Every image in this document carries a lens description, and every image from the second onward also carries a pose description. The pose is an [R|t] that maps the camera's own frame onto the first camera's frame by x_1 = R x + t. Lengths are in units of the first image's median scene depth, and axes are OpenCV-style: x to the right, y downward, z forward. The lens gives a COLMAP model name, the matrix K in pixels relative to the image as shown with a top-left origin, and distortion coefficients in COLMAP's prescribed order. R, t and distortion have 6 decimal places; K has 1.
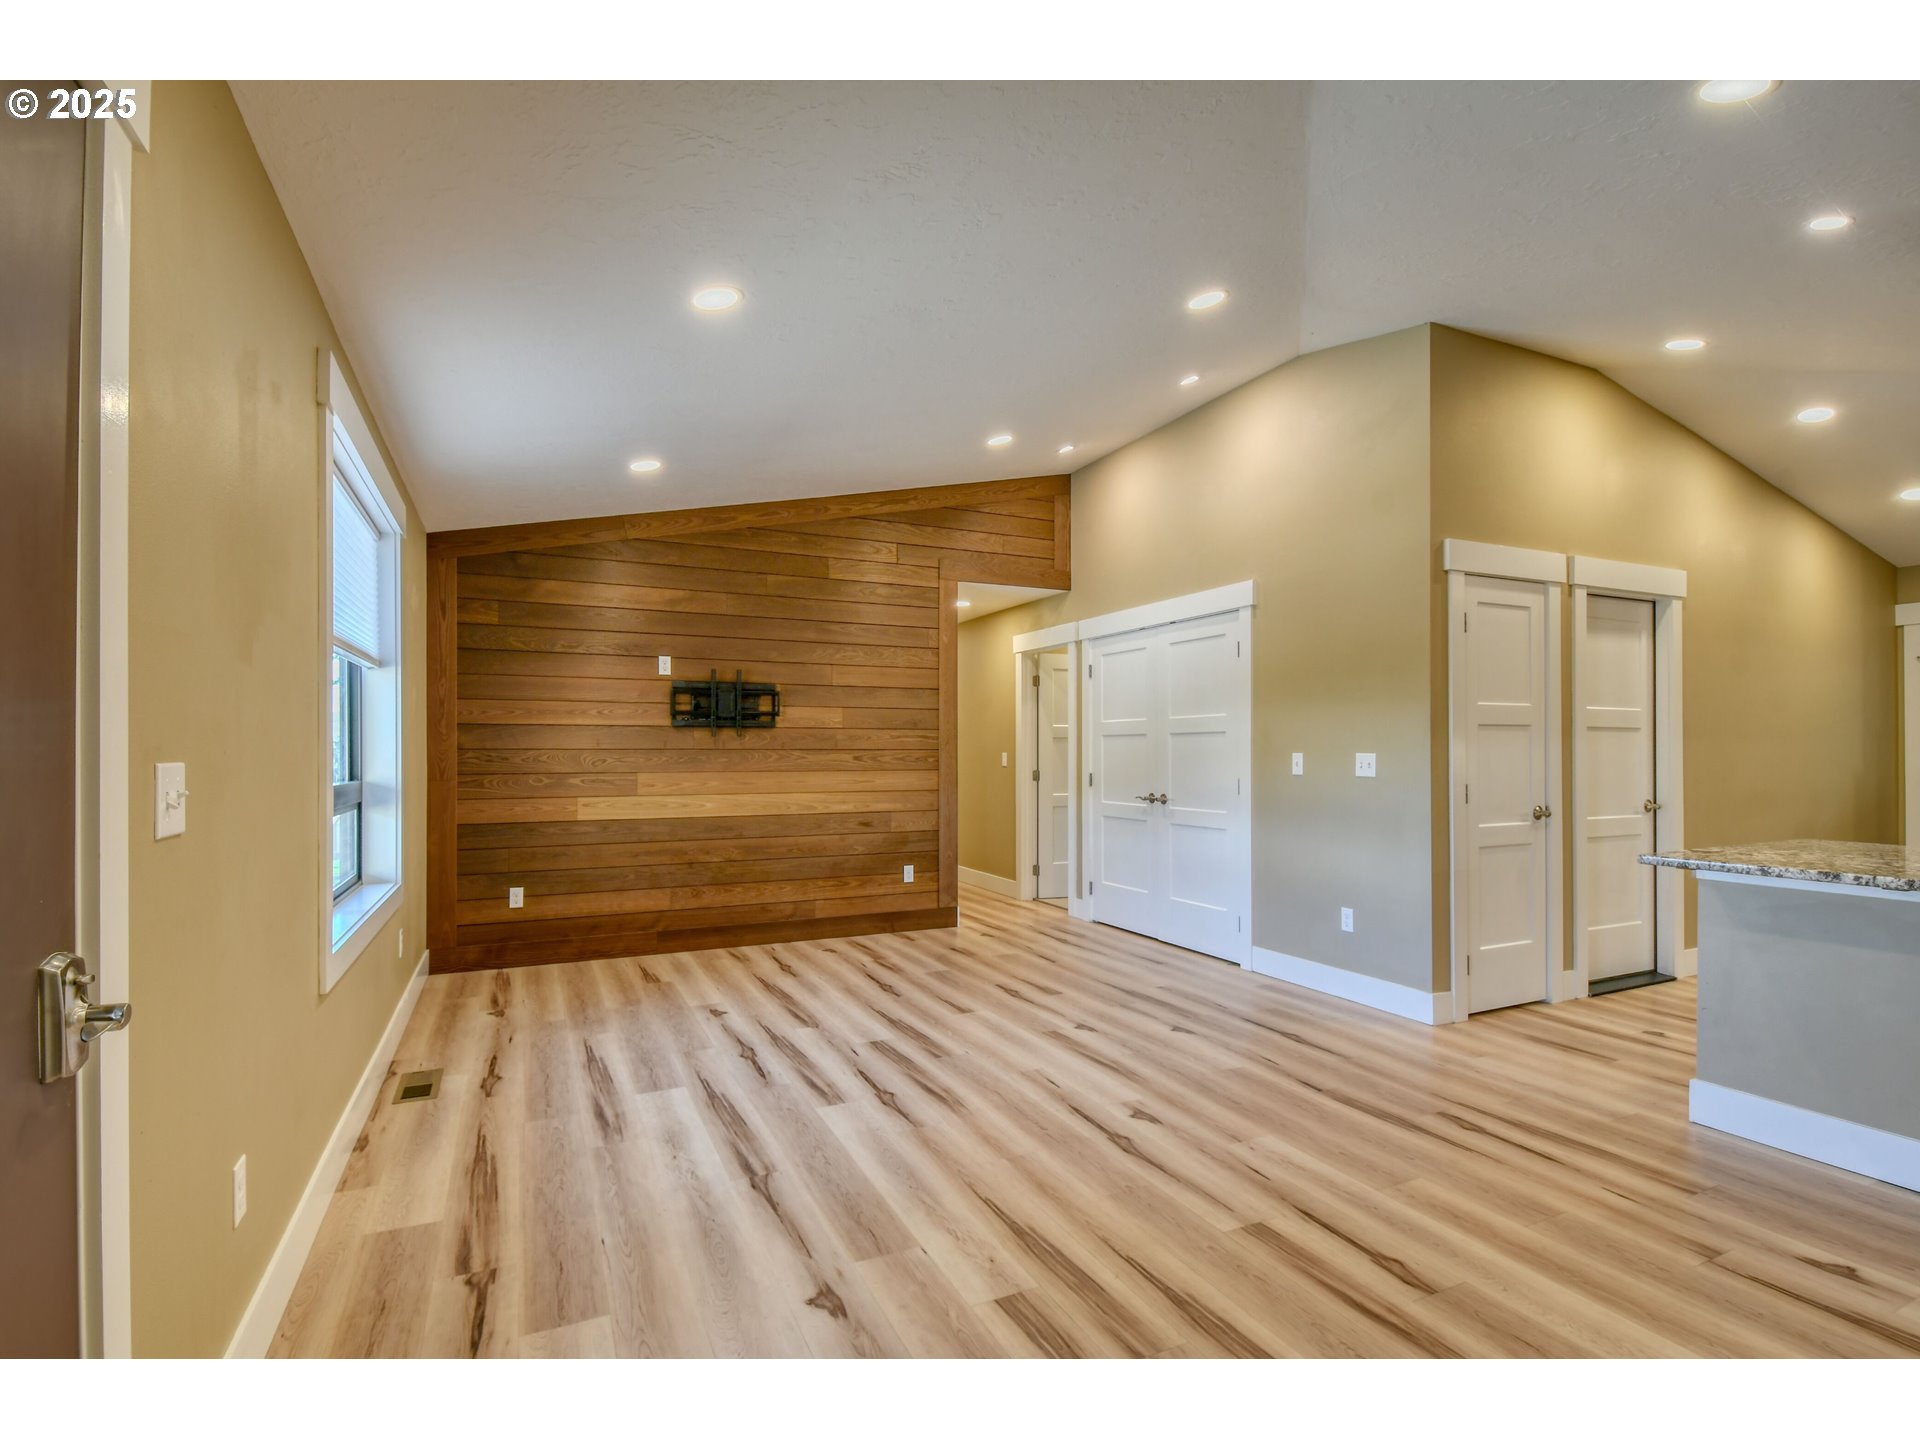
lens RADIAL K [[918.6, 0, 965.3], [0, 918.6, 750.2], [0, 0, 1]] dist [0.005217, -0.007559]
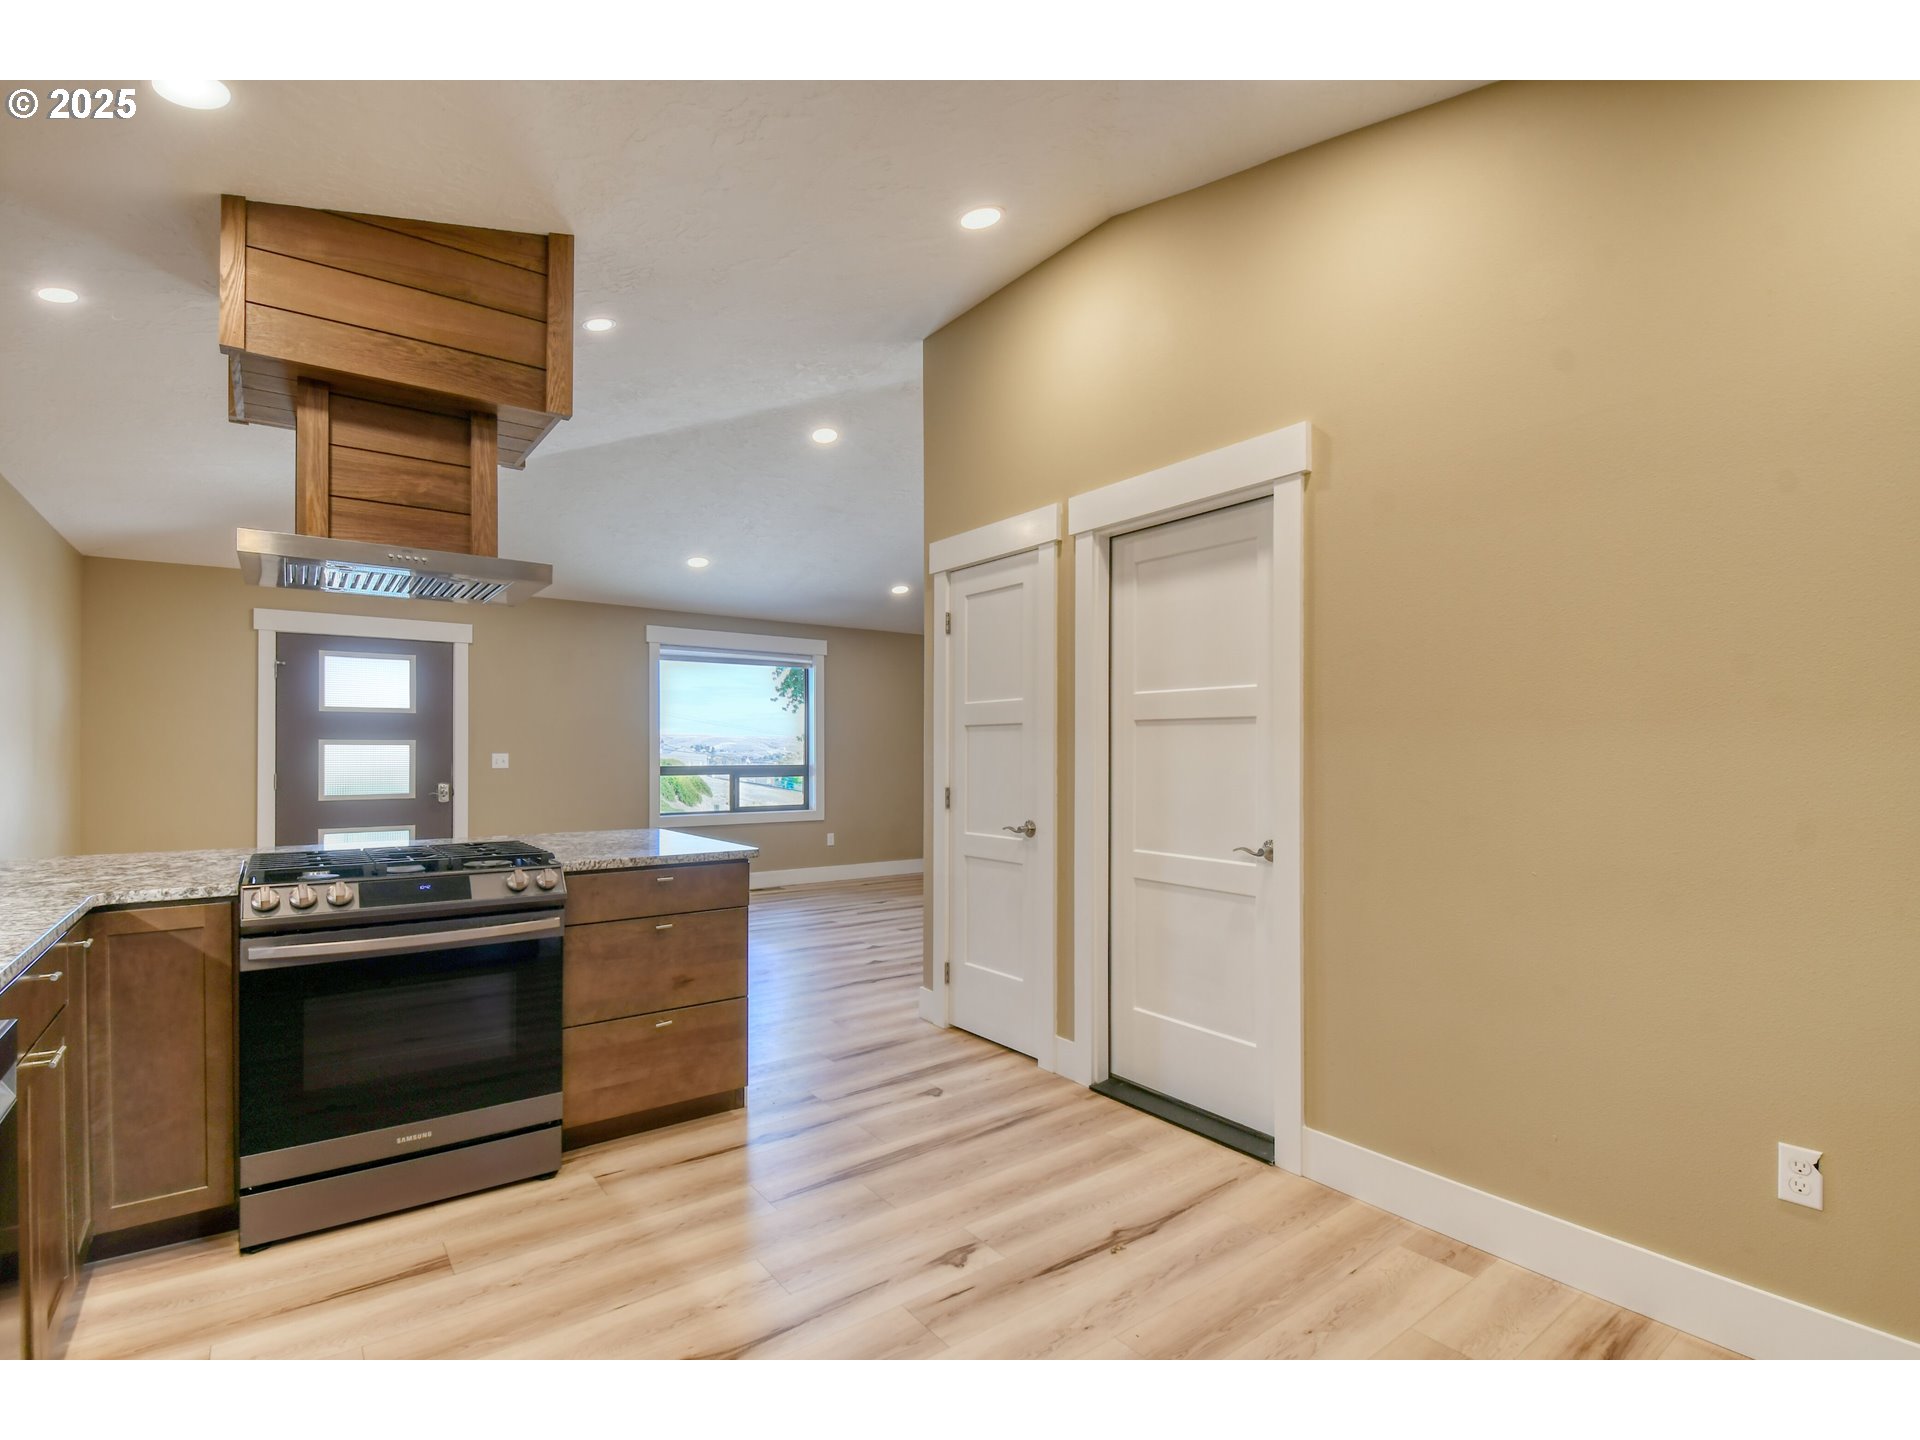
lens RADIAL K [[918.6, 0, 953.6], [0, 918.6, 743.8], [0, 0, 1]] dist [0.005217, -0.007559]
pose [[0.192470, -0.005622, -0.981287, 1.427206], [0.002651, 0.999983, -0.005209, -0.004125], [0.981299, -0.001598, 0.192481, 0.775855]]
